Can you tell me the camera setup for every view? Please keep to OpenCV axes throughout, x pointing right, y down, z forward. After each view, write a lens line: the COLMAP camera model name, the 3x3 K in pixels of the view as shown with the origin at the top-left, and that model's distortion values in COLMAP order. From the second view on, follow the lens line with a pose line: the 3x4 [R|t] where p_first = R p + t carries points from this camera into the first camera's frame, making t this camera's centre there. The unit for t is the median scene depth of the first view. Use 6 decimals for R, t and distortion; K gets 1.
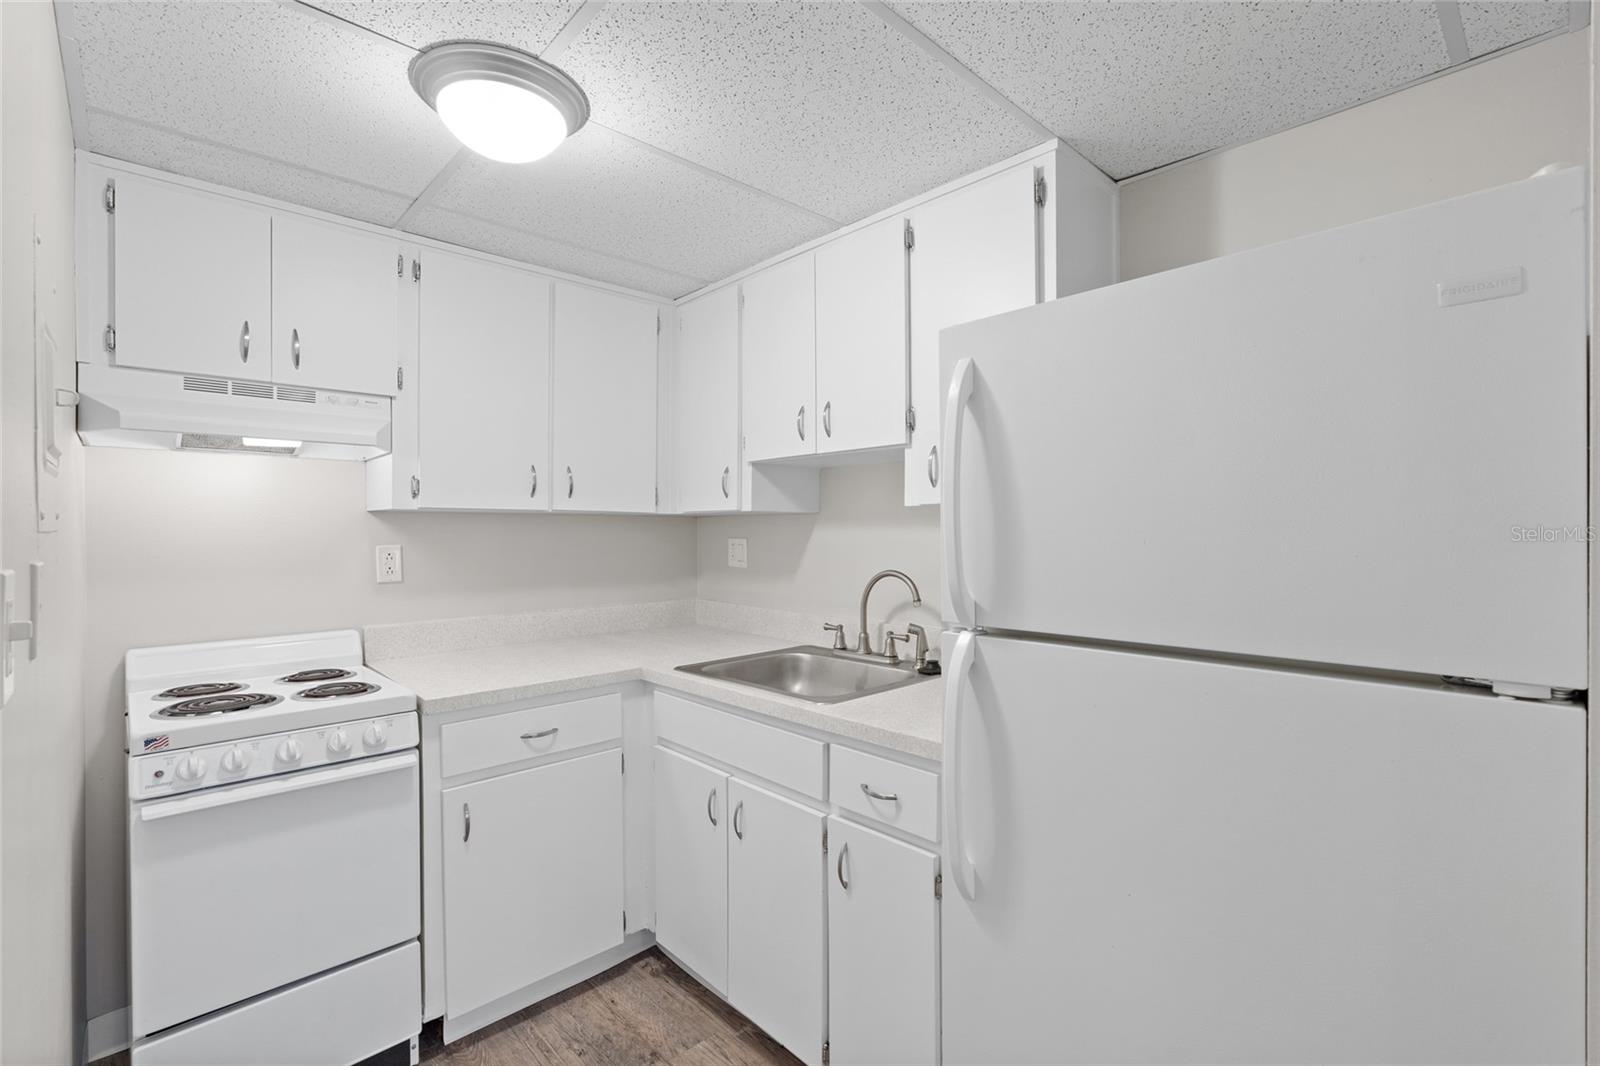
lens RADIAL K [[723.4, 0, 808.0], [0, 723.4, 534.5], [0, 0, 1]] dist [-0.011473, 0.004400]
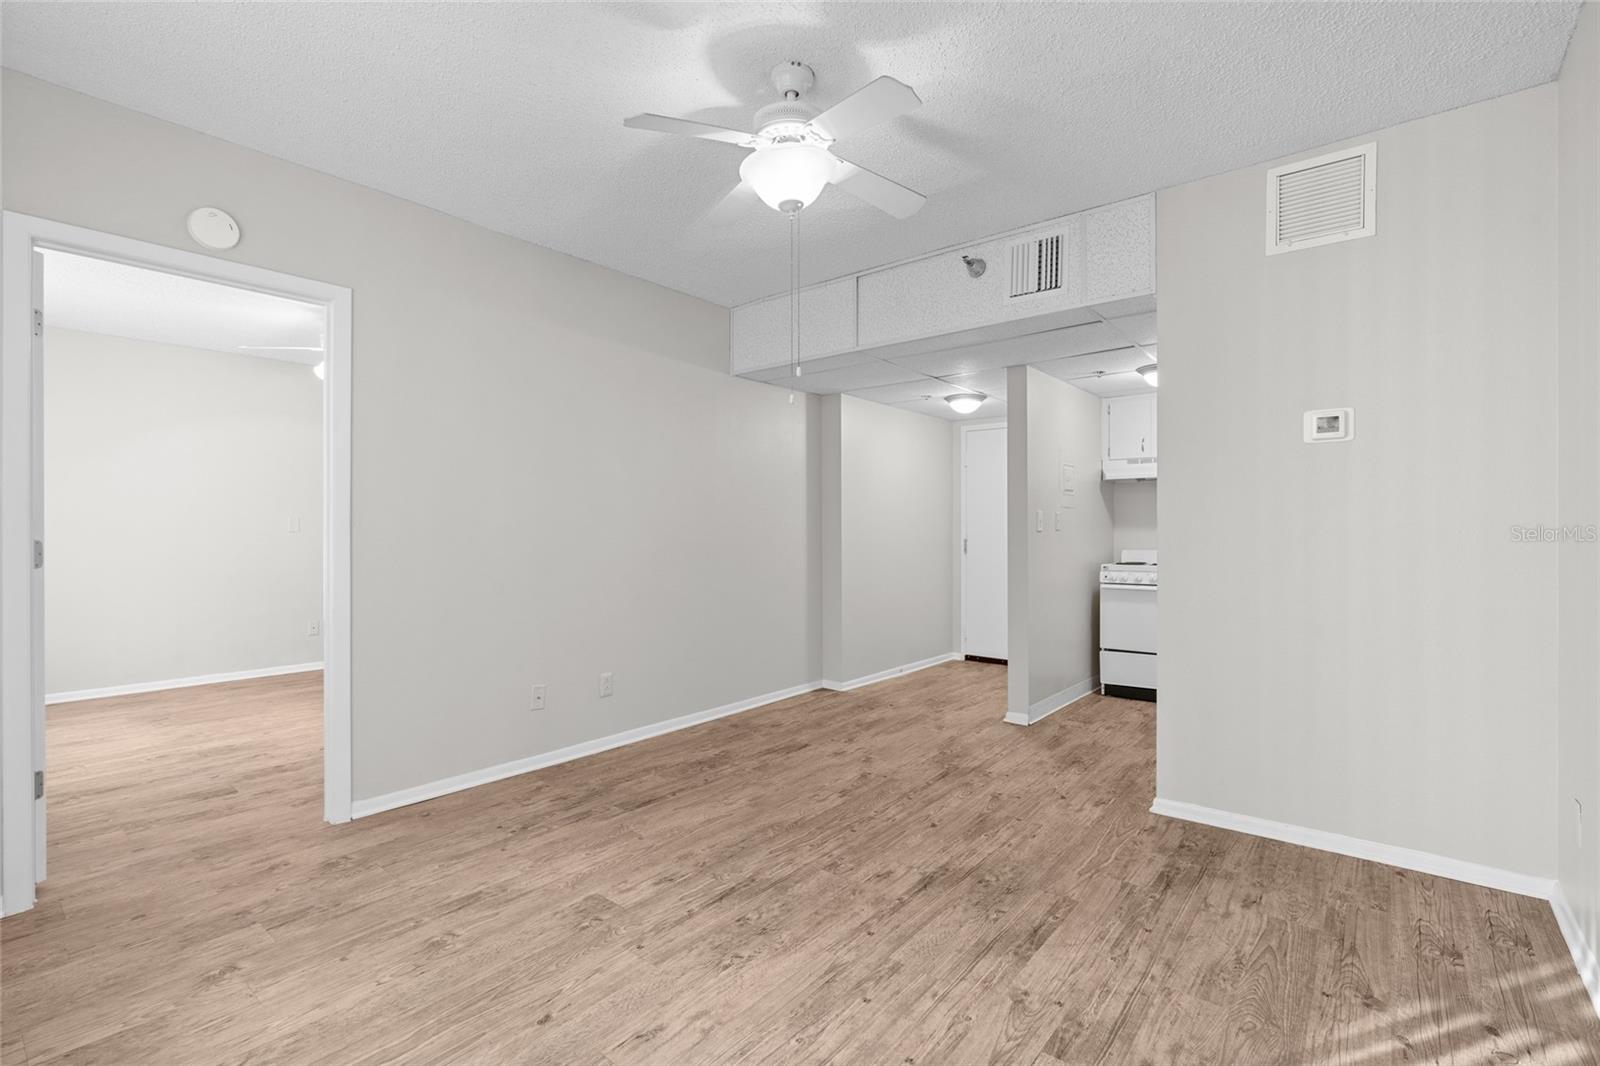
lens RADIAL K [[723.4, 0, 807.2], [0, 723.4, 529.3], [0, 0, 1]] dist [-0.011473, 0.004400]
pose [[0.144246, -0.000379, -0.989542, 1.913074], [-0.007886, 0.999968, -0.001533, 0.092655], [0.989510, 0.008024, 0.144239, -0.776028]]
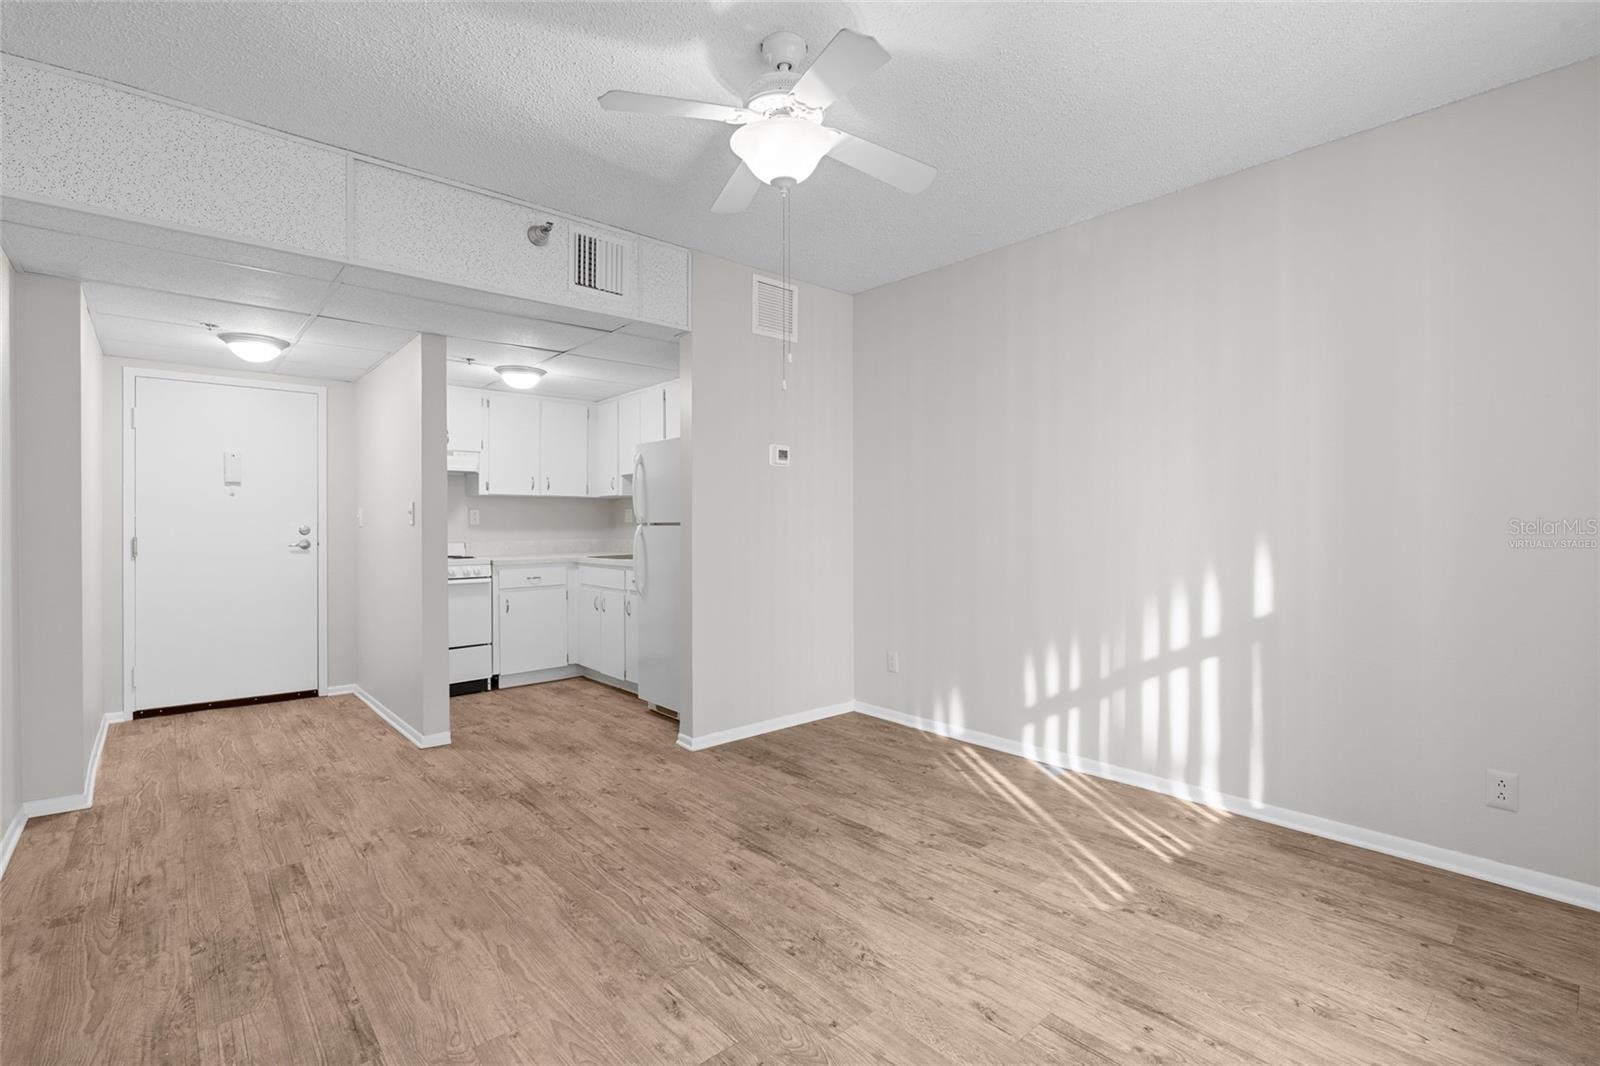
lens RADIAL K [[723.4, 0, 805.0], [0, 723.4, 525.5], [0, 0, 1]] dist [-0.011473, 0.004400]
pose [[0.999708, -0.001184, -0.024148, 0.756864], [0.001059, 0.999986, -0.005198, 0.104137], [0.024154, 0.005171, 0.999695, -1.795160]]
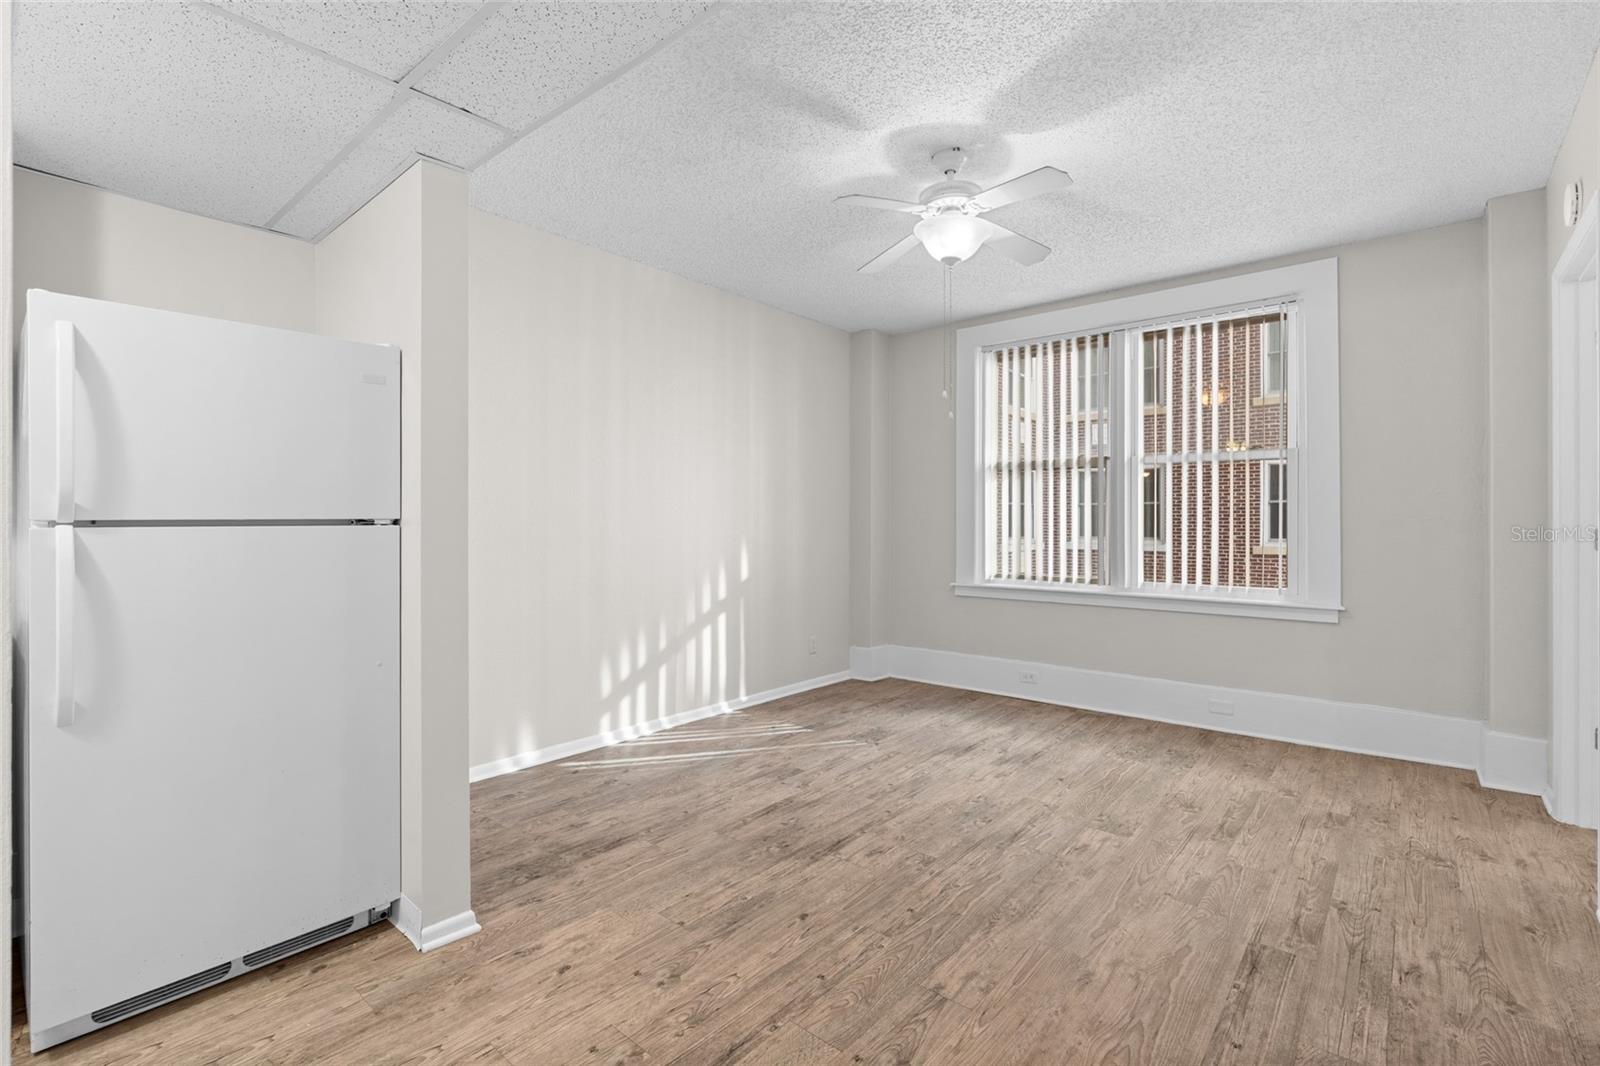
lens RADIAL K [[723.4, 0, 791.4], [0, 723.4, 526.1], [0, 0, 1]] dist [-0.011473, 0.004400]
pose [[-0.099452, -0.004897, 0.995030, -0.796863], [0.009381, 0.999939, 0.005858, 0.091210], [-0.994998, 0.009917, -0.099400, -0.134469]]
